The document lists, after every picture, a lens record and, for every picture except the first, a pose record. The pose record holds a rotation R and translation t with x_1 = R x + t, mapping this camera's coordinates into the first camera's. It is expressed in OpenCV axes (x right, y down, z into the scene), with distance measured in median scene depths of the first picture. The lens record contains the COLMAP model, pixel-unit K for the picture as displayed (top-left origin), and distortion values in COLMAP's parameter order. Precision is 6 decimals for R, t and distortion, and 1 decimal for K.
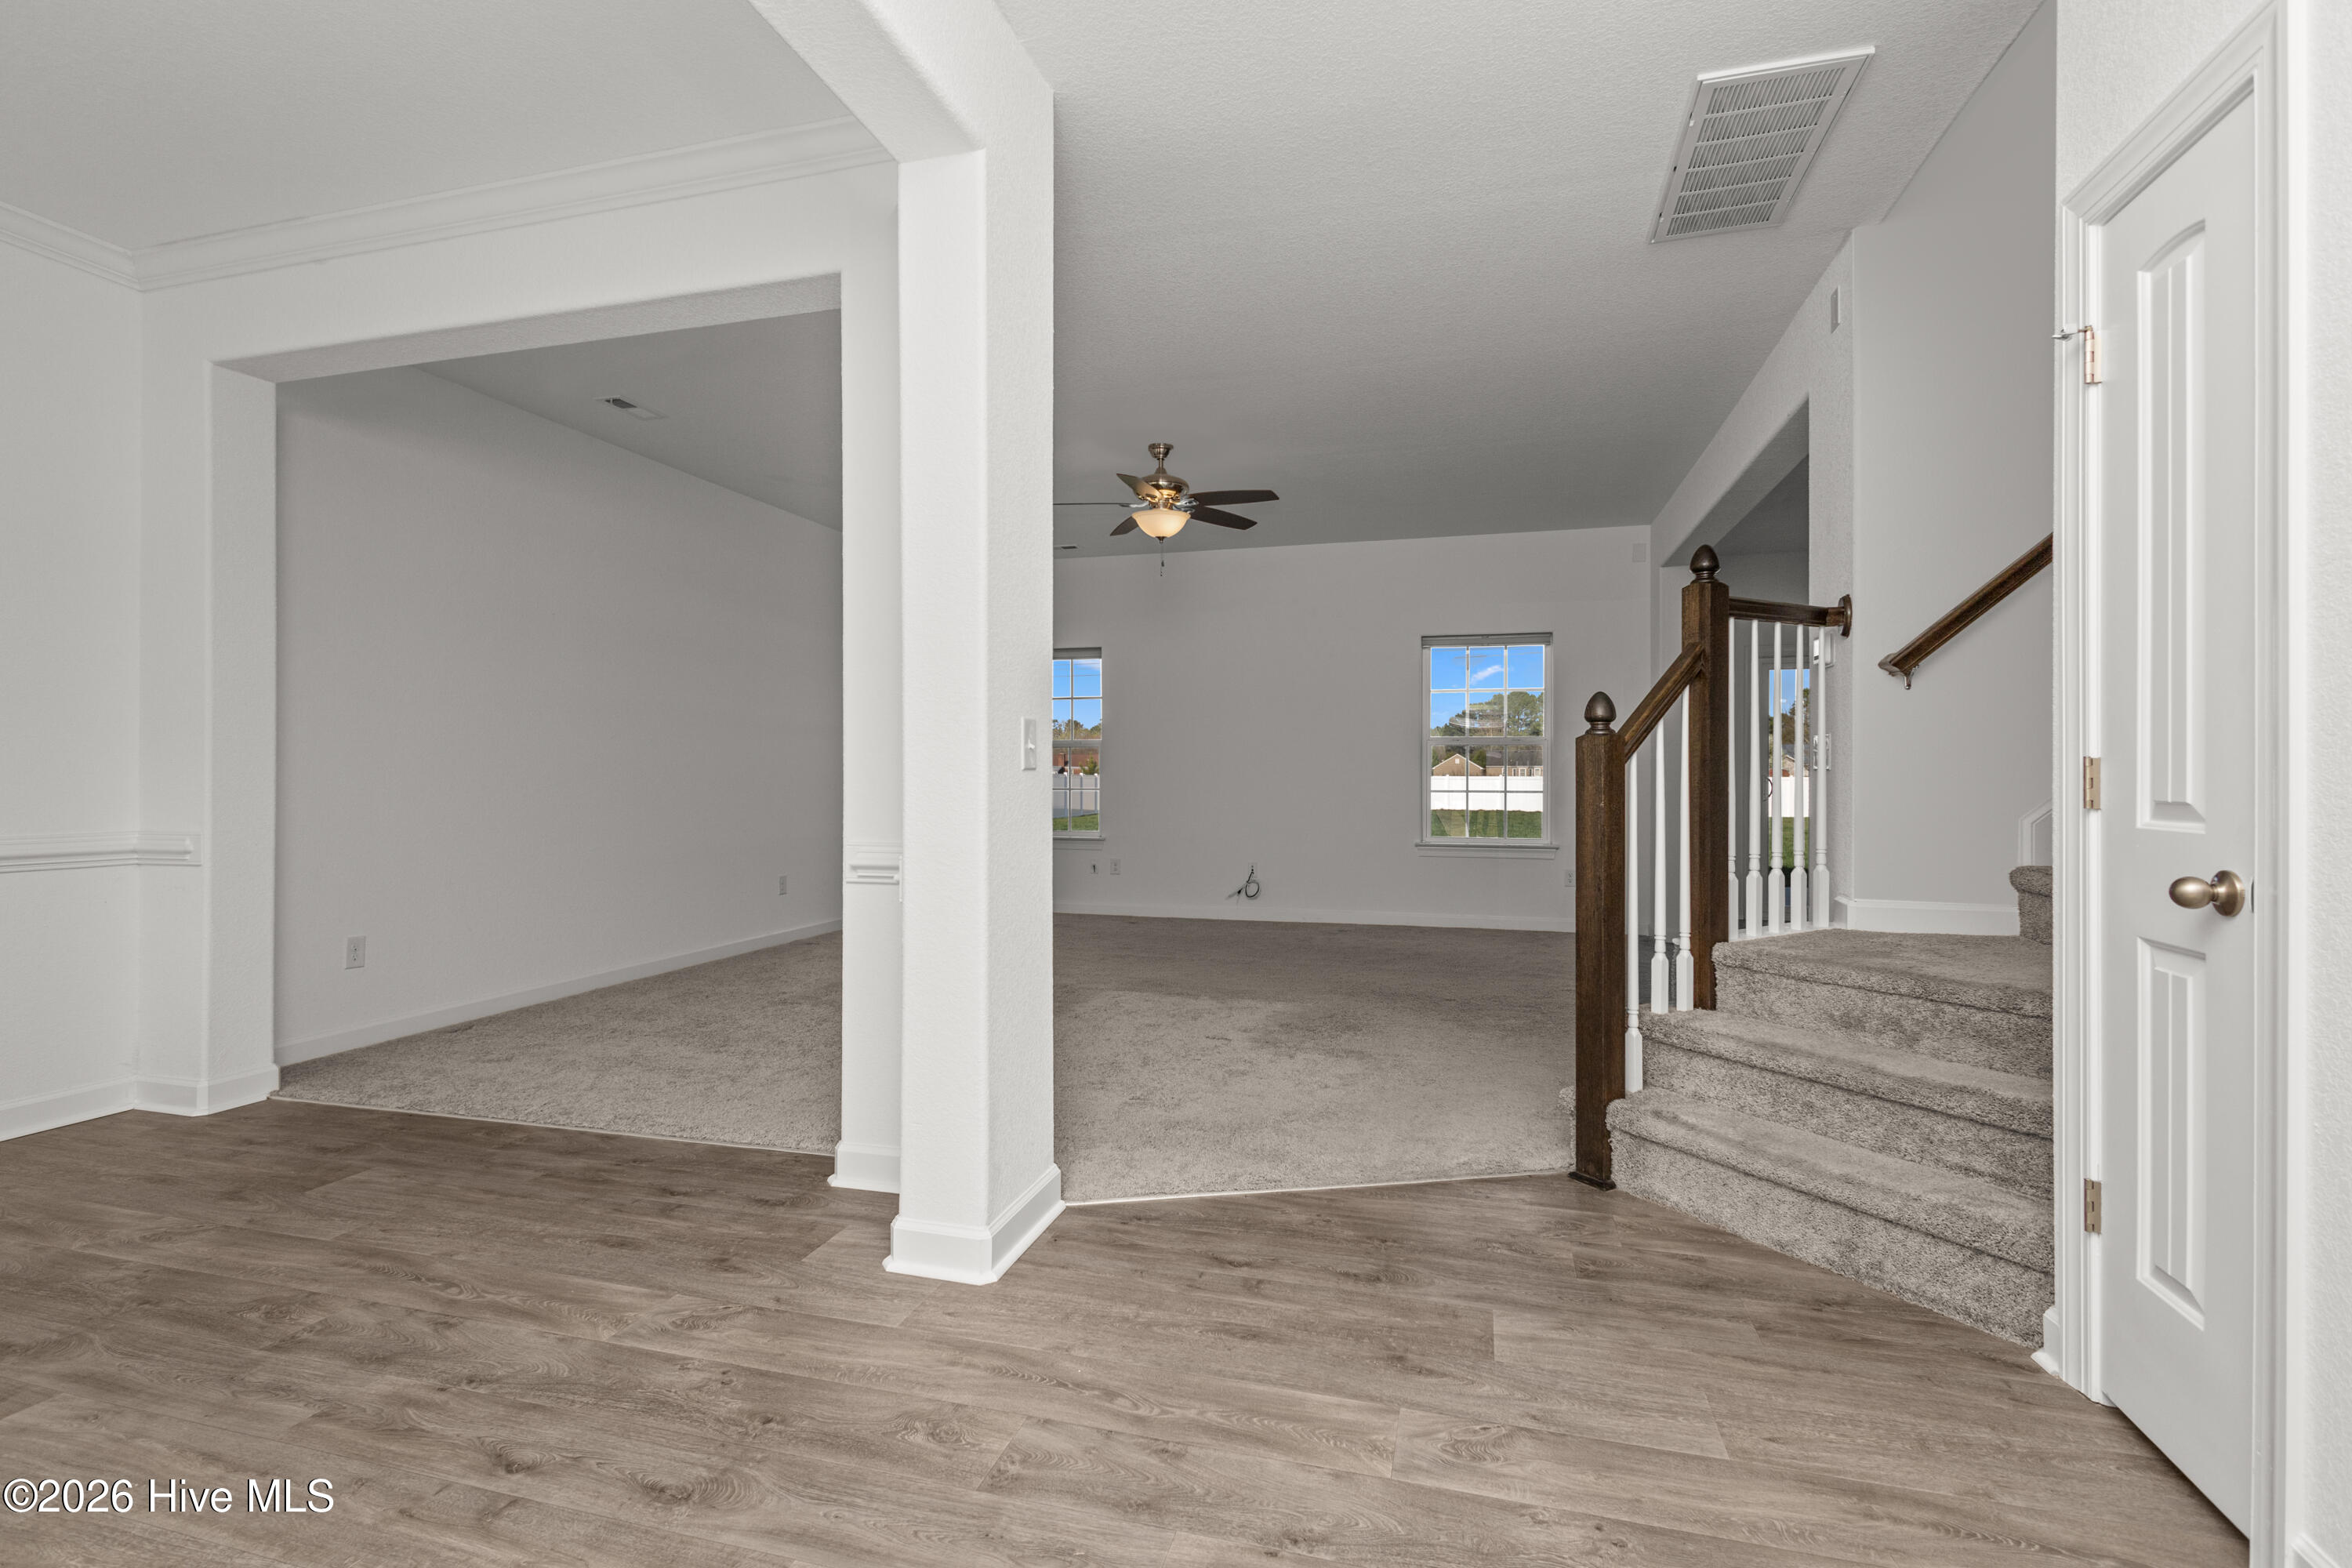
lens RADIAL K [[1096.4, 0, 1182.0], [0, 1096.4, 783.6], [0, 0, 1]] dist [0.015505, -0.004030]
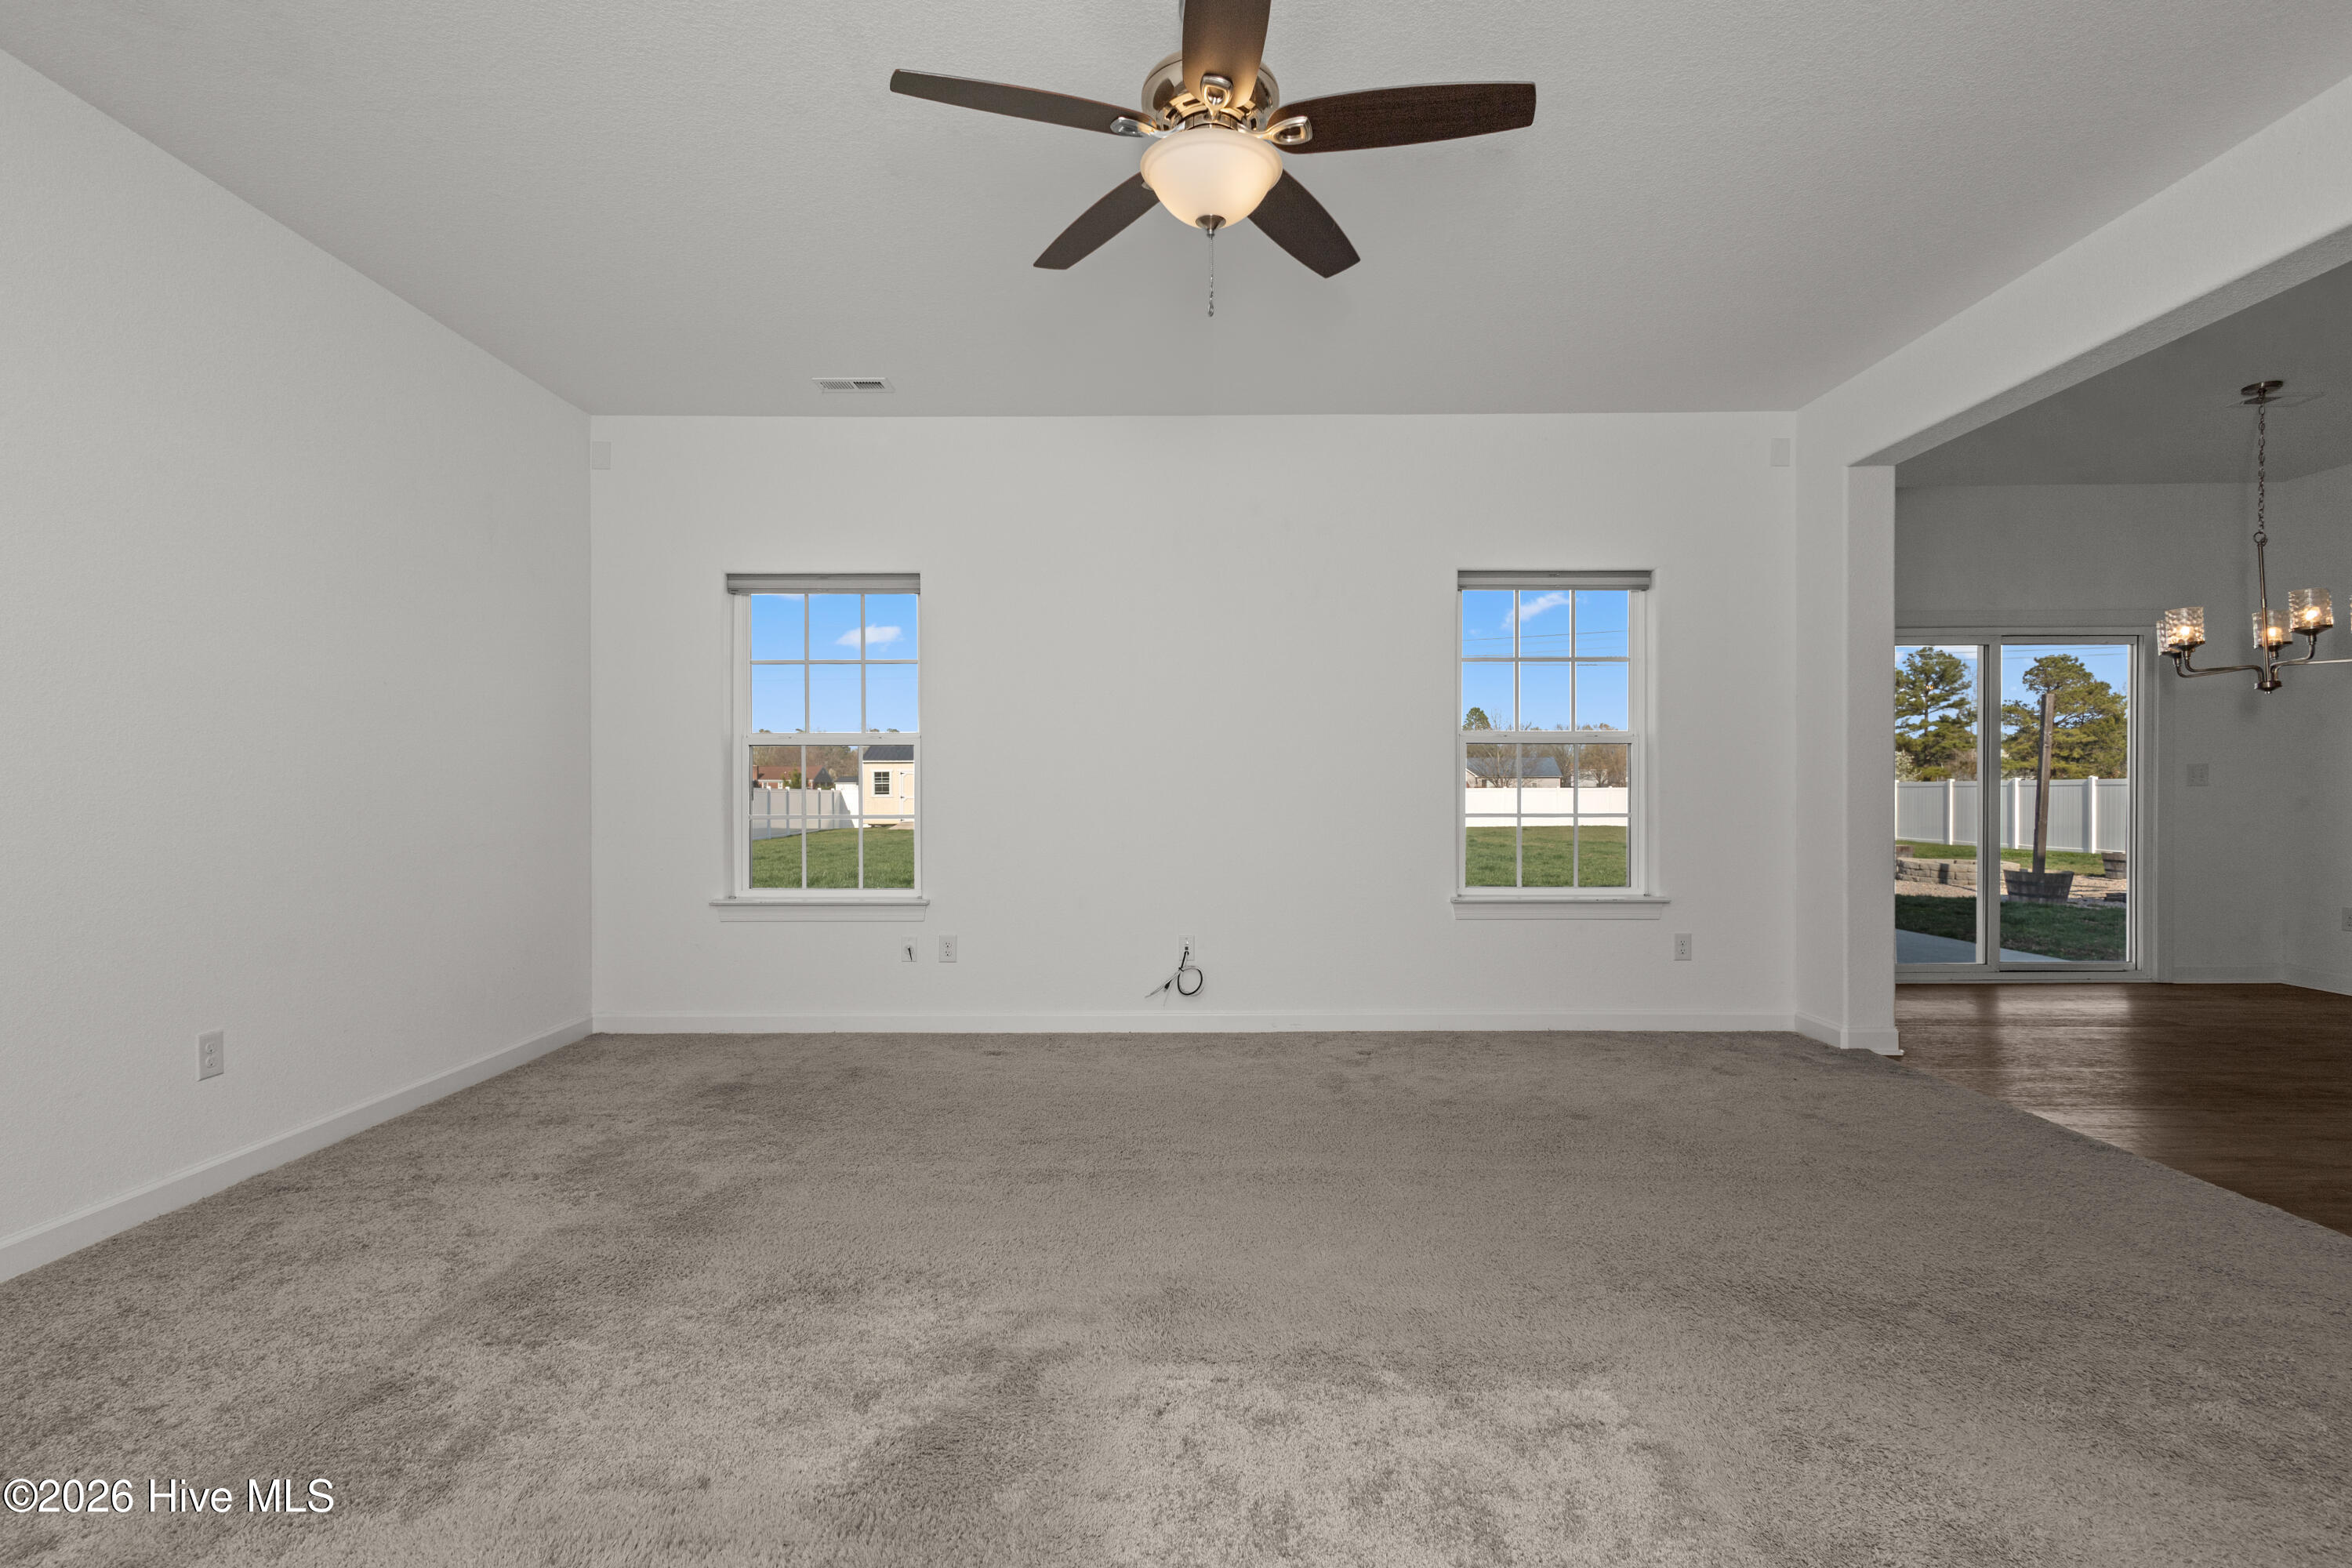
lens RADIAL K [[1096.4, 0, 1183.1], [0, 1096.4, 790.3], [0, 0, 1]] dist [0.015505, -0.004030]
pose [[0.964007, -0.004105, 0.265846, -0.141484], [0.005798, 0.999968, -0.005582, -0.007181], [-0.265814, 0.006922, 0.963999, 0.598202]]
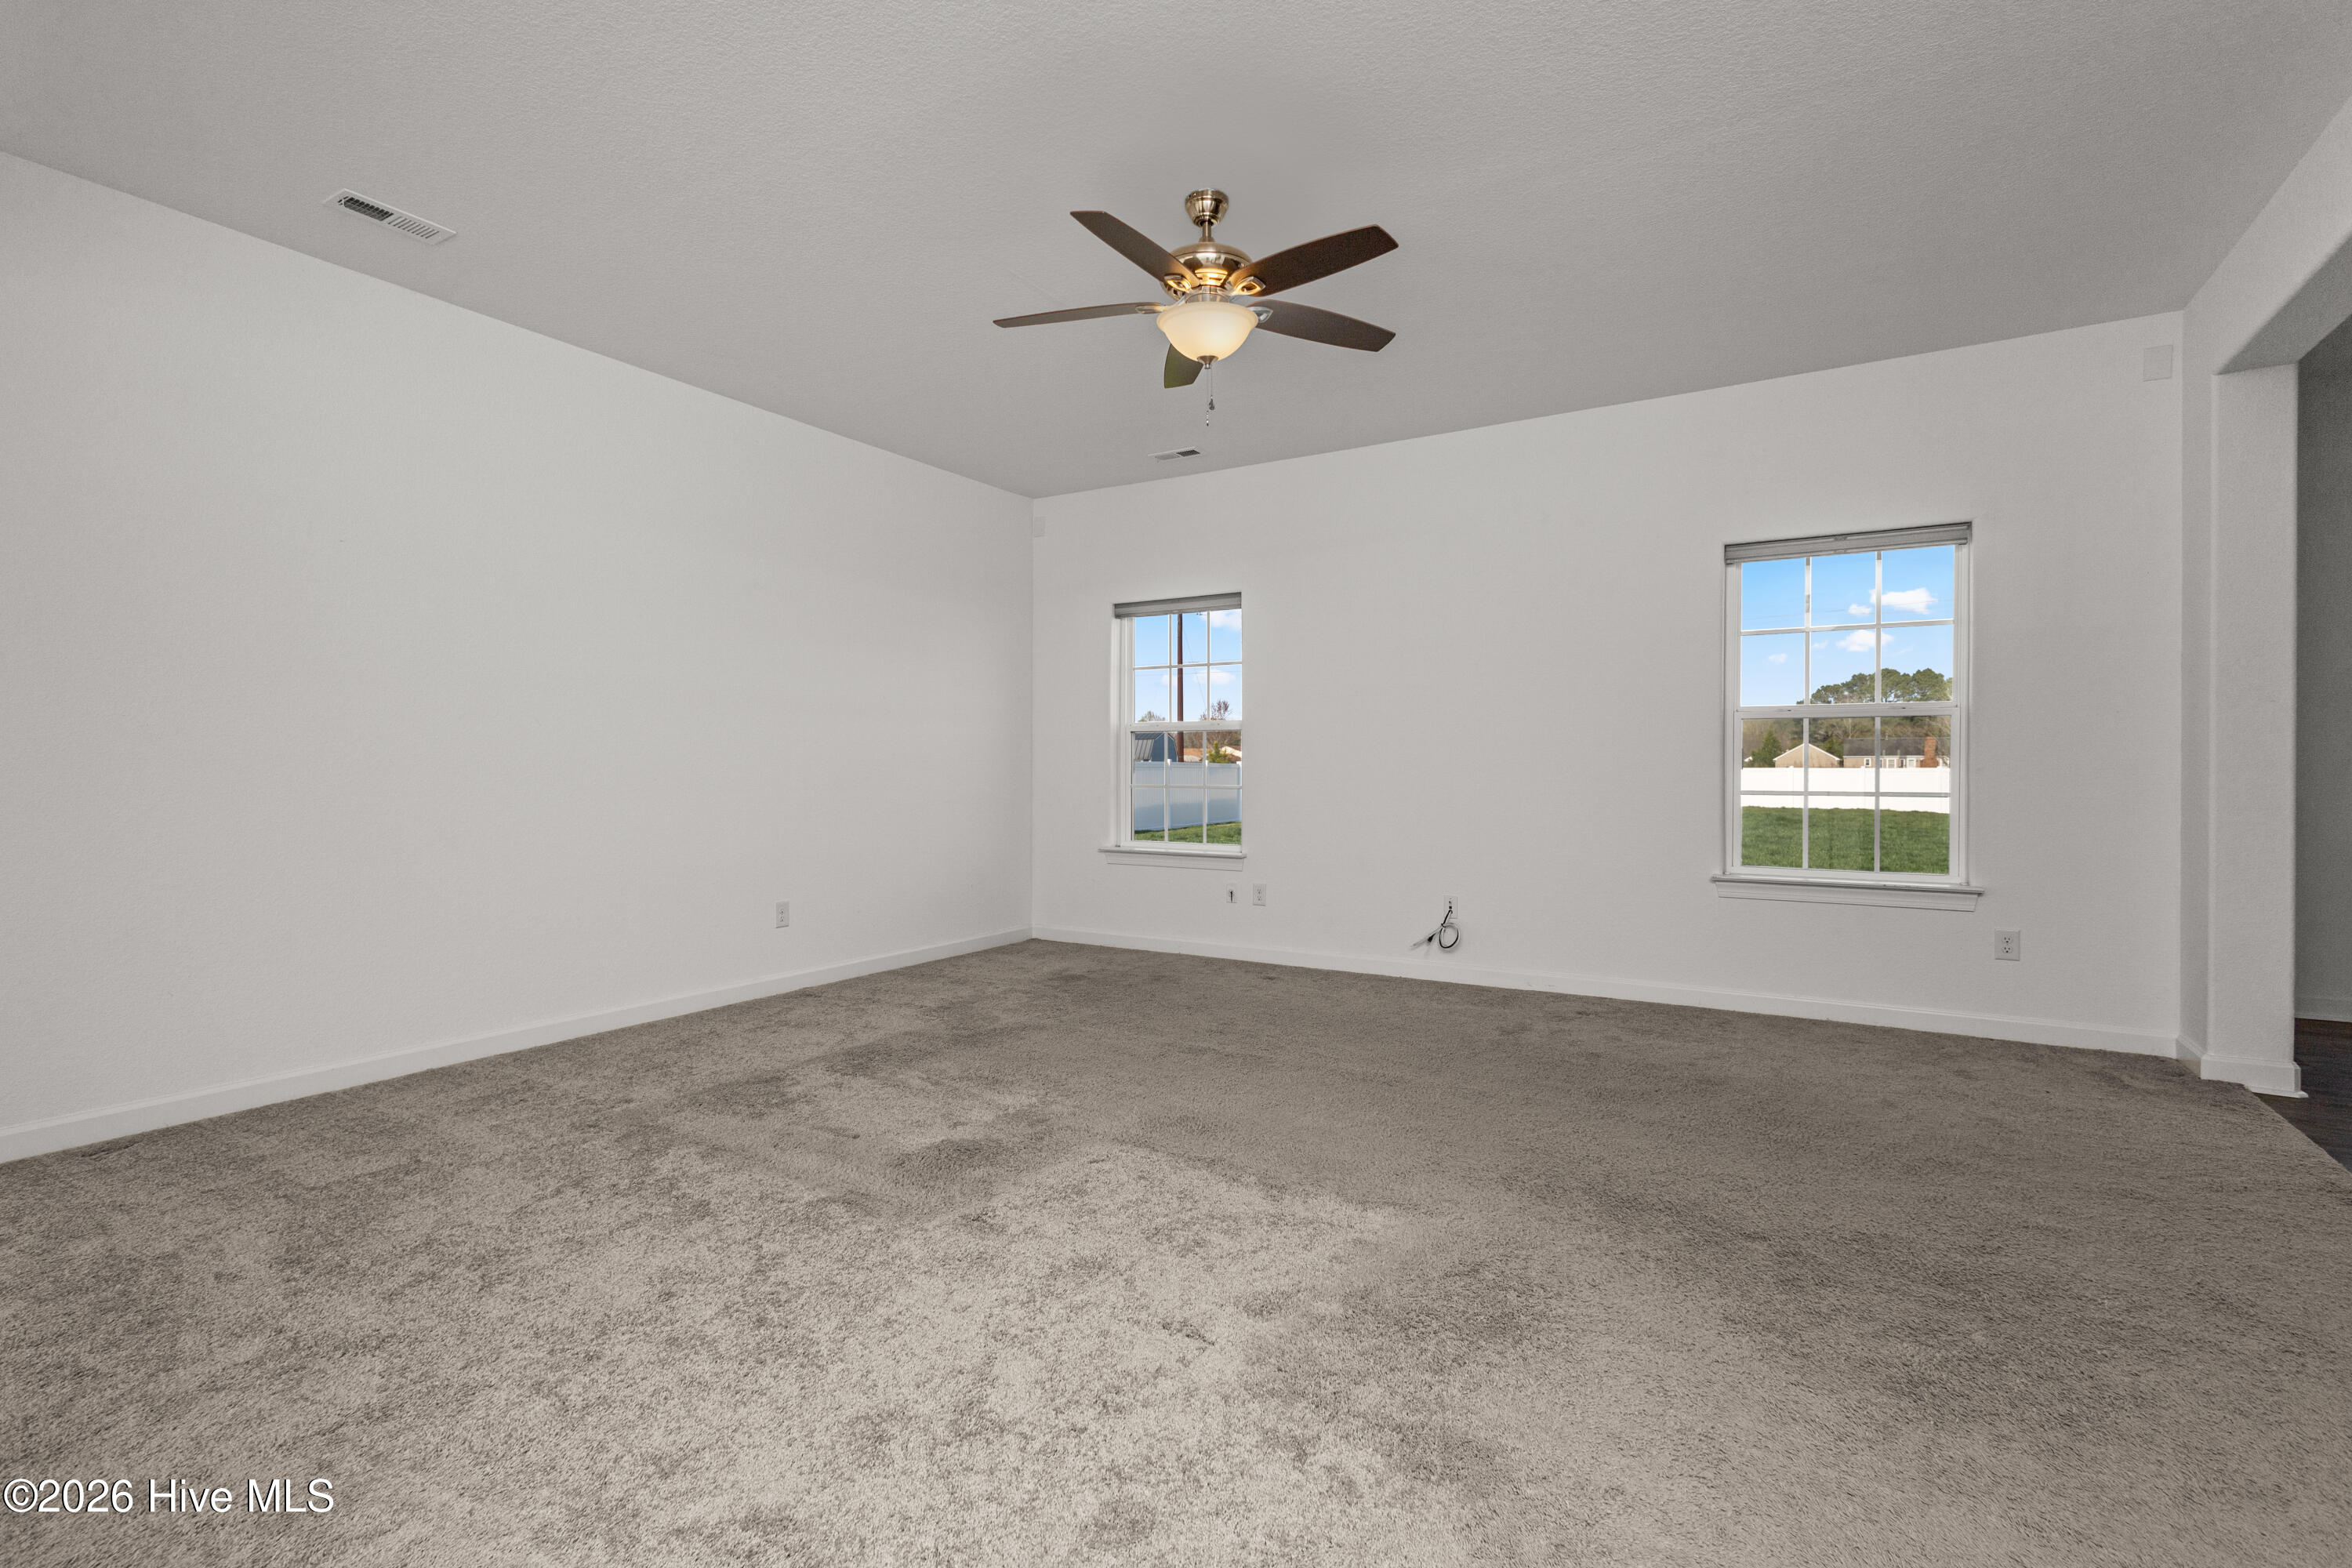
lens RADIAL K [[1096.4, 0, 1173.2], [0, 1096.4, 780.3], [0, 0, 1]] dist [0.015505, -0.004030]
pose [[0.962285, 0.001544, -0.272039, 0.120090], [-0.000456, 0.999992, 0.004062, -0.003837], [0.272043, -0.003785, 0.962278, 0.430946]]
